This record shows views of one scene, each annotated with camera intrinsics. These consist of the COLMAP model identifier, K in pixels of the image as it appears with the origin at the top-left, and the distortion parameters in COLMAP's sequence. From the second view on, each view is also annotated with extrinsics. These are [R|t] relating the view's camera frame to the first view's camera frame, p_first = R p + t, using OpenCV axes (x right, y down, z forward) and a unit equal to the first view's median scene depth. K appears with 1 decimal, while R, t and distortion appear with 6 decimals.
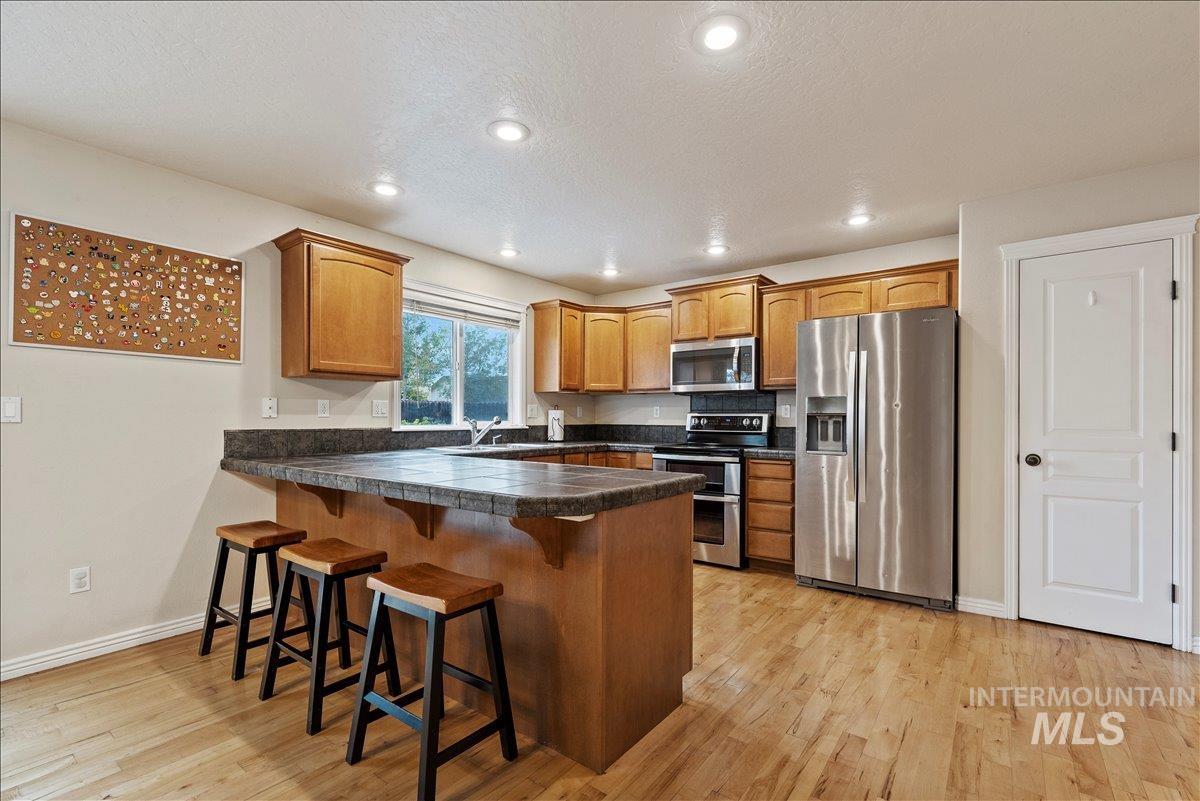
lens RADIAL K [[527.8, 0, 601.8], [0, 527.8, 406.8], [0, 0, 1]] dist [-0.001615, -0.000480]
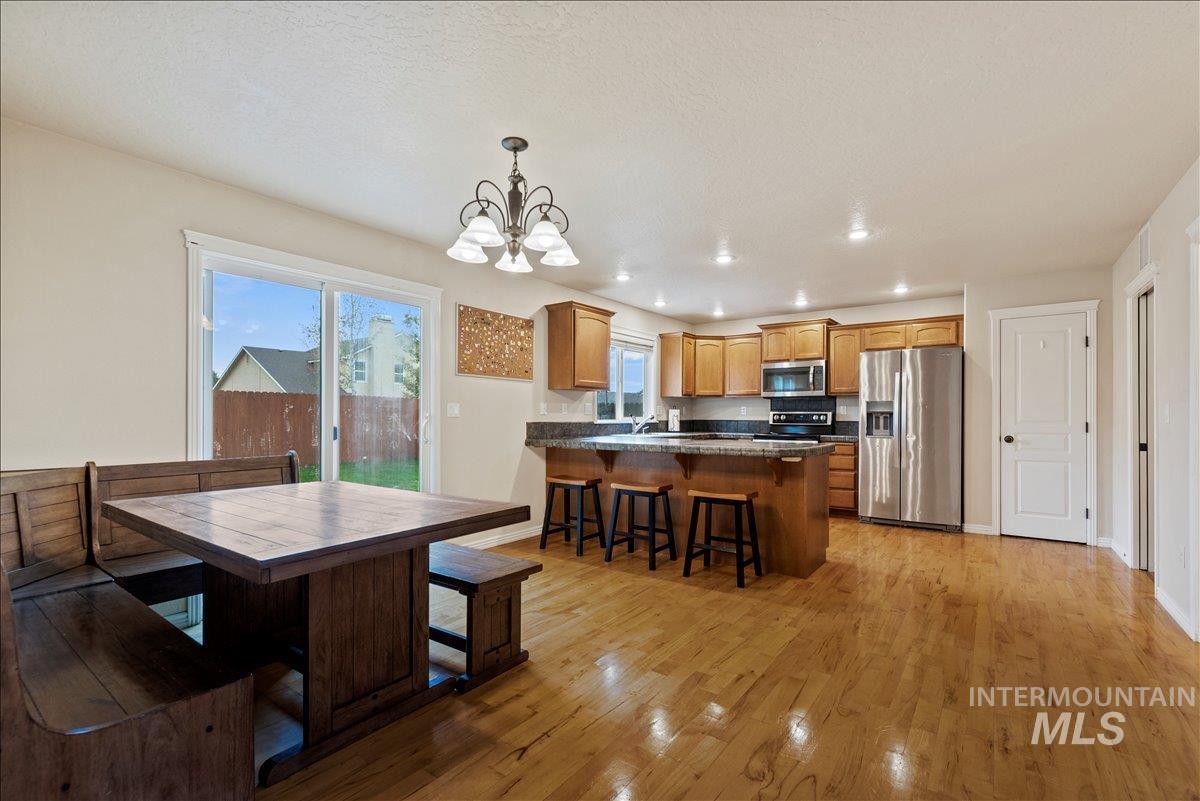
lens RADIAL K [[527.8, 0, 601.8], [0, 527.8, 406.8], [0, 0, 1]] dist [-0.001615, -0.000480]
pose [[0.999916, -0.001424, 0.012921, -0.386256], [0.001395, 0.999996, 0.002252, -0.005970], [-0.012924, -0.002234, 0.999914, -0.512057]]
